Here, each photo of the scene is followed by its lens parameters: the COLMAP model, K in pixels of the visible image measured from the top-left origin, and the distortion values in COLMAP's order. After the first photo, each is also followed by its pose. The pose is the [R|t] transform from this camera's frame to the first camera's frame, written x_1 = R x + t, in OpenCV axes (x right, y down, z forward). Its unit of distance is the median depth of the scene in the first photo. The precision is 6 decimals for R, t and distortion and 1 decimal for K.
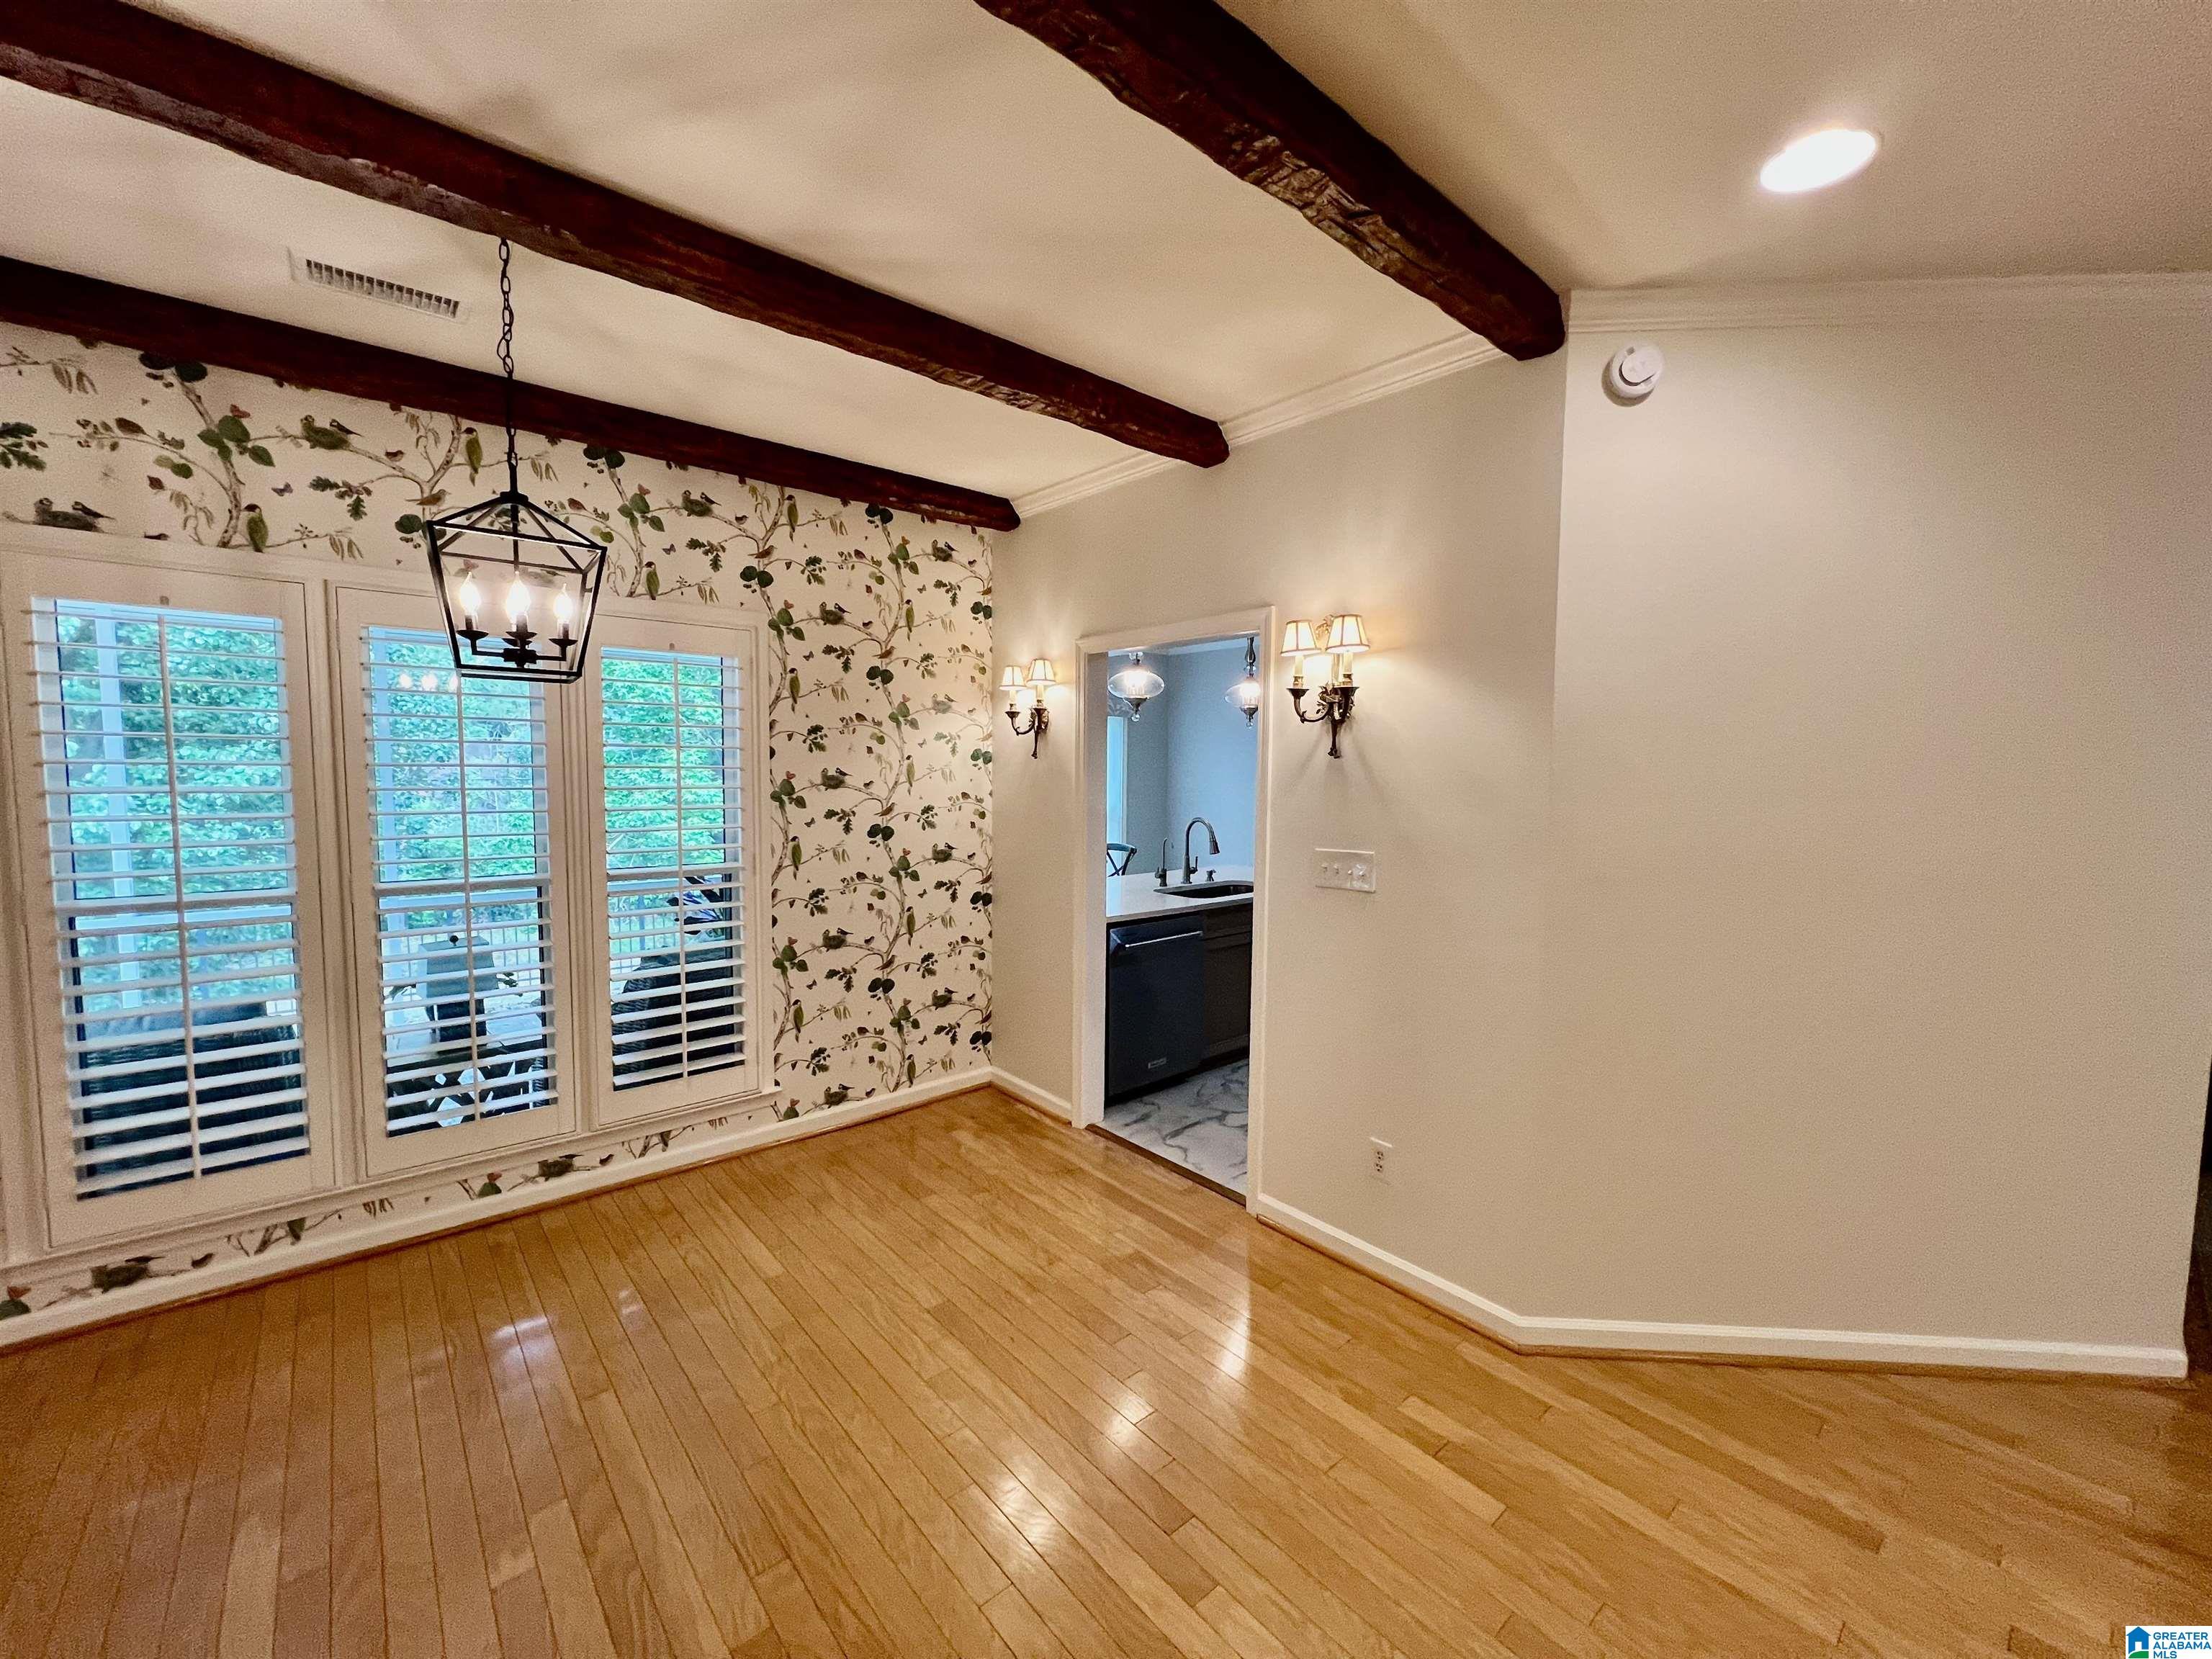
lens RADIAL K [[887.3, 0, 1104.4], [0, 887.3, 836.3], [0, 0, 1]] dist [-0.000717, 0.000205]
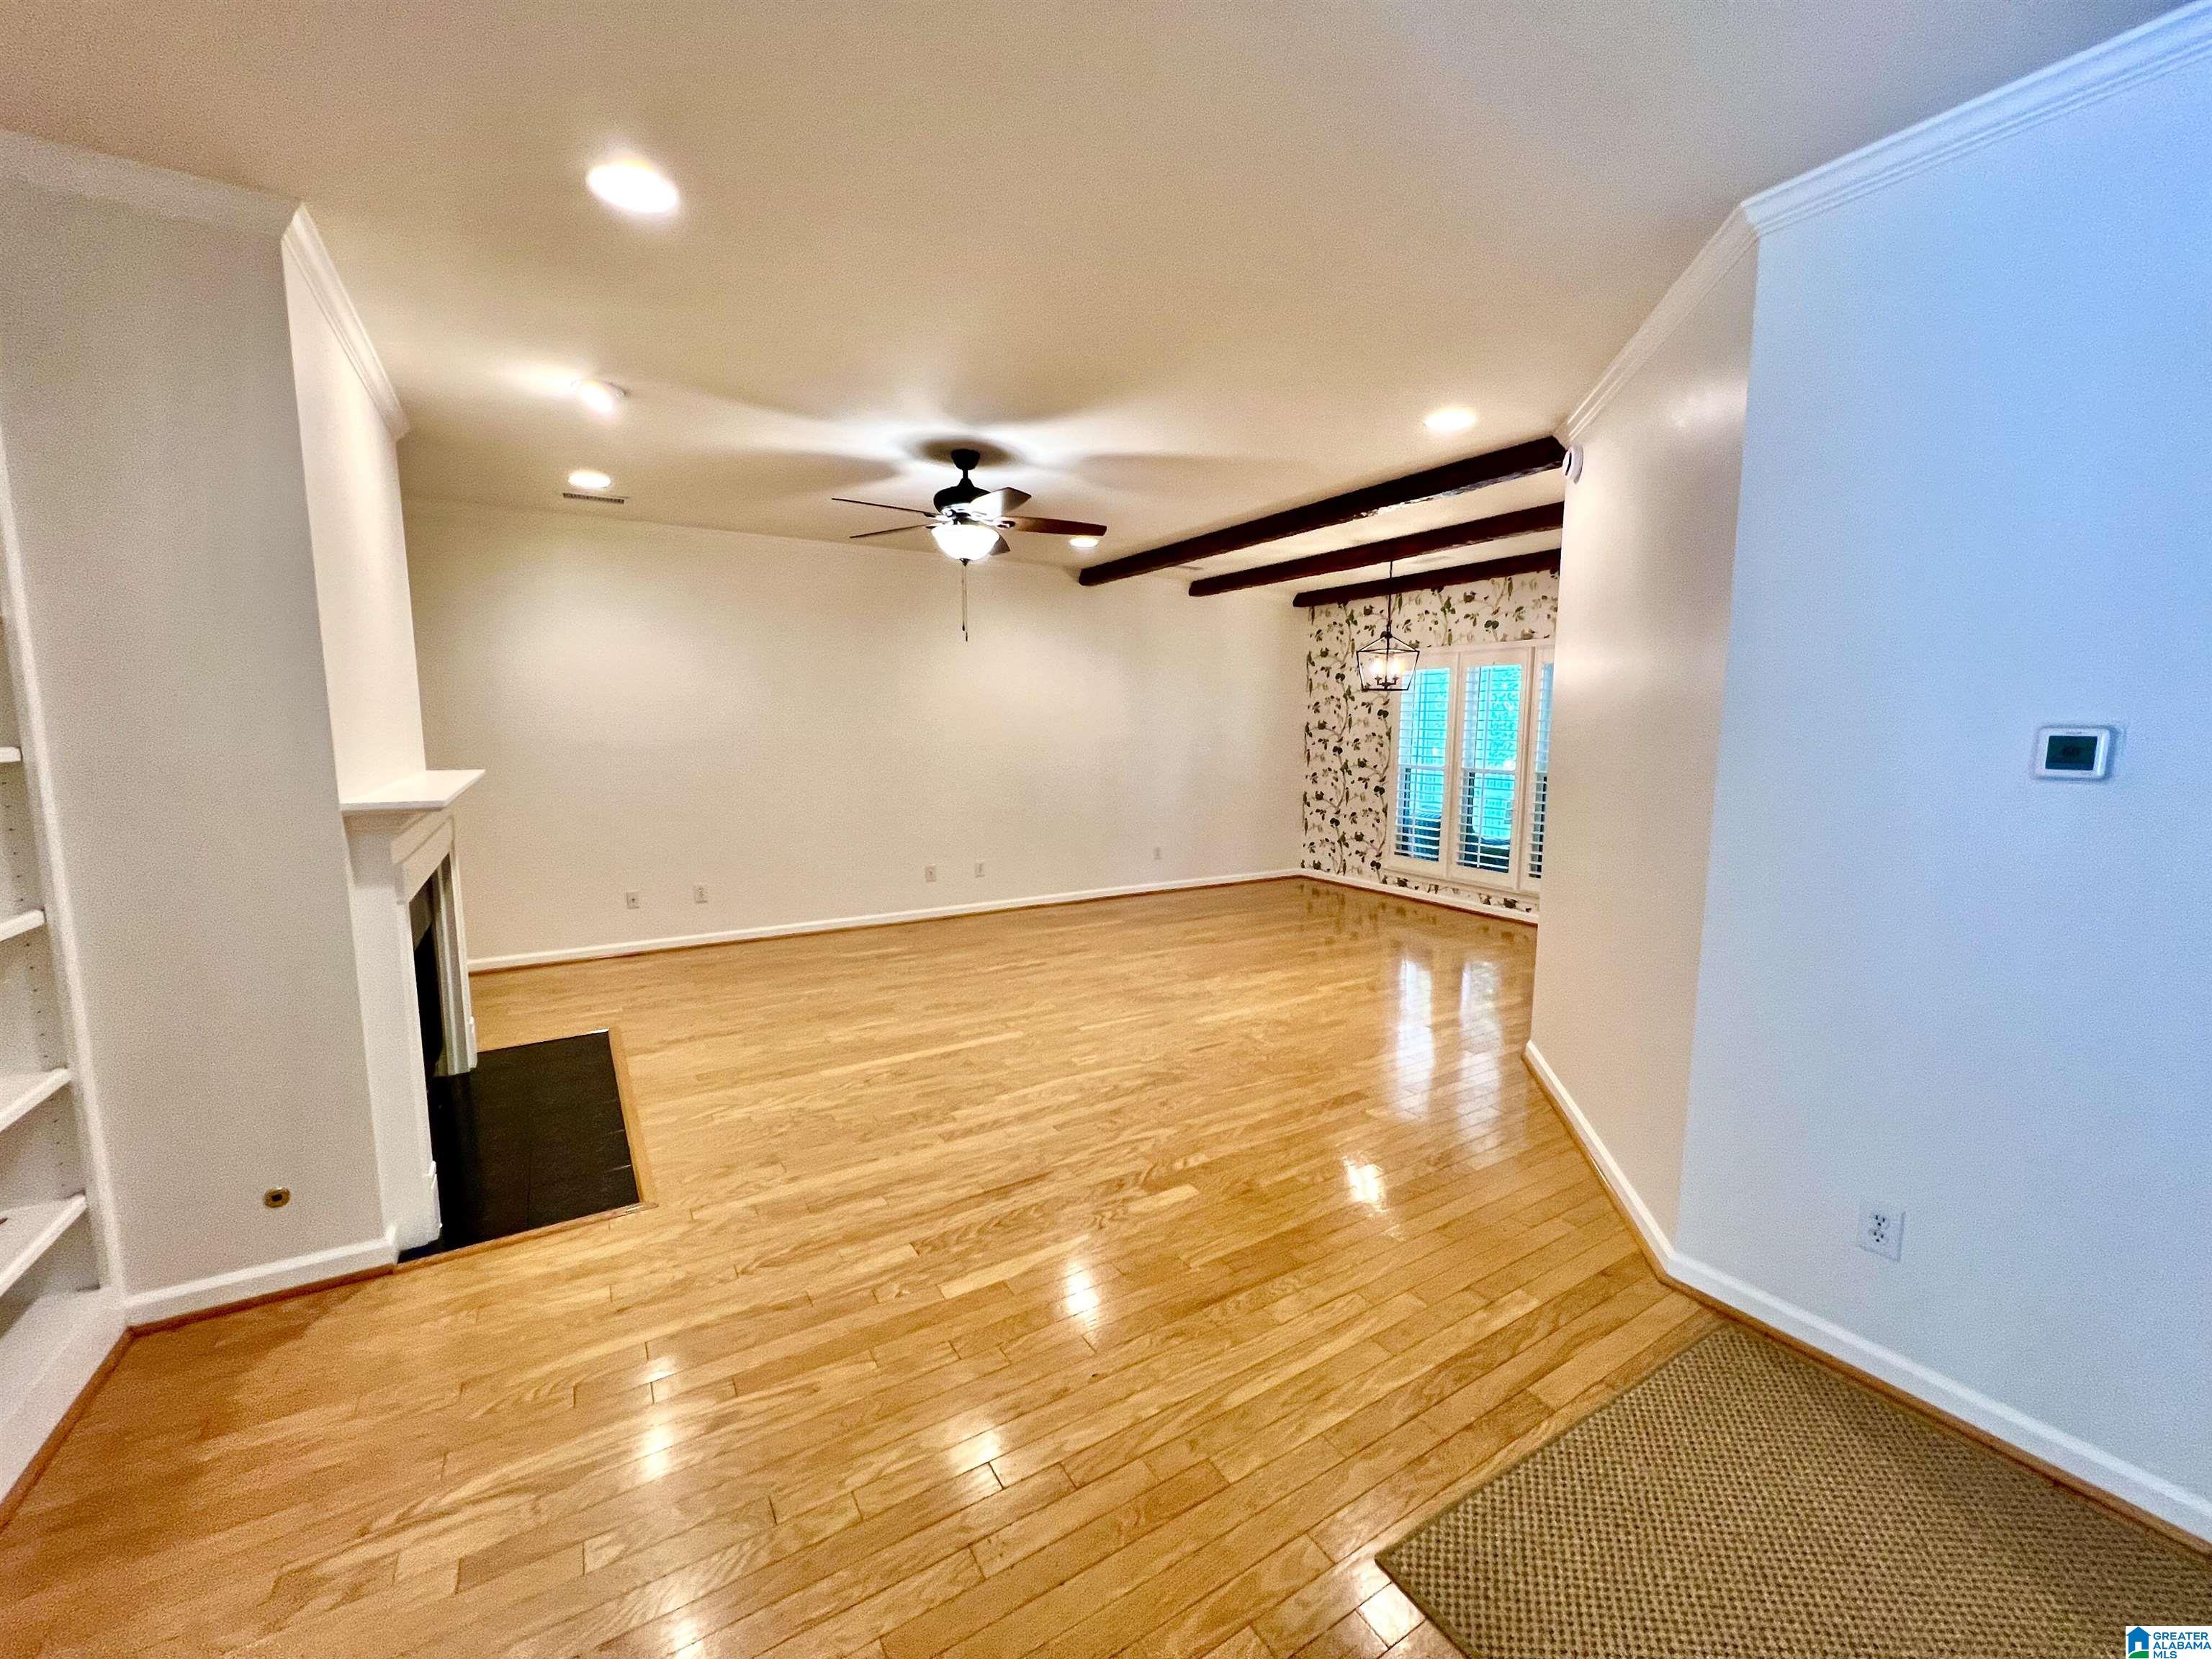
lens RADIAL K [[887.3, 0, 1112.5], [0, 887.3, 827.6], [0, 0, 1]] dist [-0.000717, 0.000205]
pose [[-0.144629, 0.114318, -0.982860, 1.555576], [-0.087445, 0.987941, 0.127777, 0.001006], [0.985614, 0.104426, -0.132888, 0.305250]]
